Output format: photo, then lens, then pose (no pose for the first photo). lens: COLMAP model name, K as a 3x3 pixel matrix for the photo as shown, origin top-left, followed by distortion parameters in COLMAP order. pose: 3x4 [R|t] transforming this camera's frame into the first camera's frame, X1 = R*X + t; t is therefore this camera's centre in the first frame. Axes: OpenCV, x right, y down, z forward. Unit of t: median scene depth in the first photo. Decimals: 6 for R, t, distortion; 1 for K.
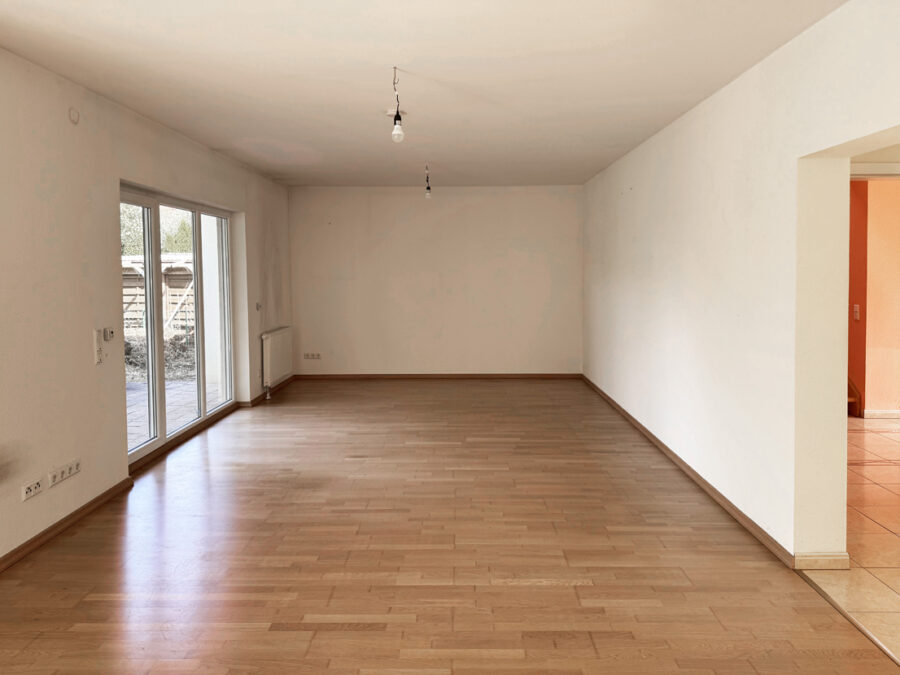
lens RADIAL K [[629.3, 0, 450.0], [0, 629.3, 337.5], [0, 0, 1]] dist [0.142957, -0.250517]
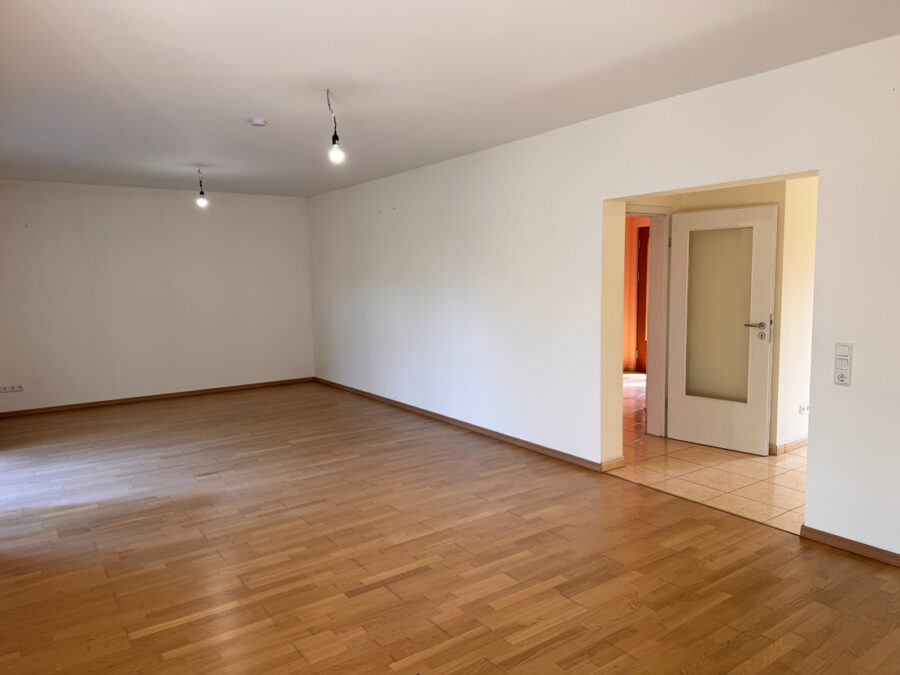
lens RADIAL K [[631.6, 0, 451.5], [0, 631.6, 369.8], [0, 0, 1]] dist [0.192136, -0.337125]
pose [[0.806591, -0.097190, 0.583065, -0.594372], [0.078572, 0.995266, 0.057206, 0.005383], [-0.585864, -0.000329, 0.810409, -0.018864]]
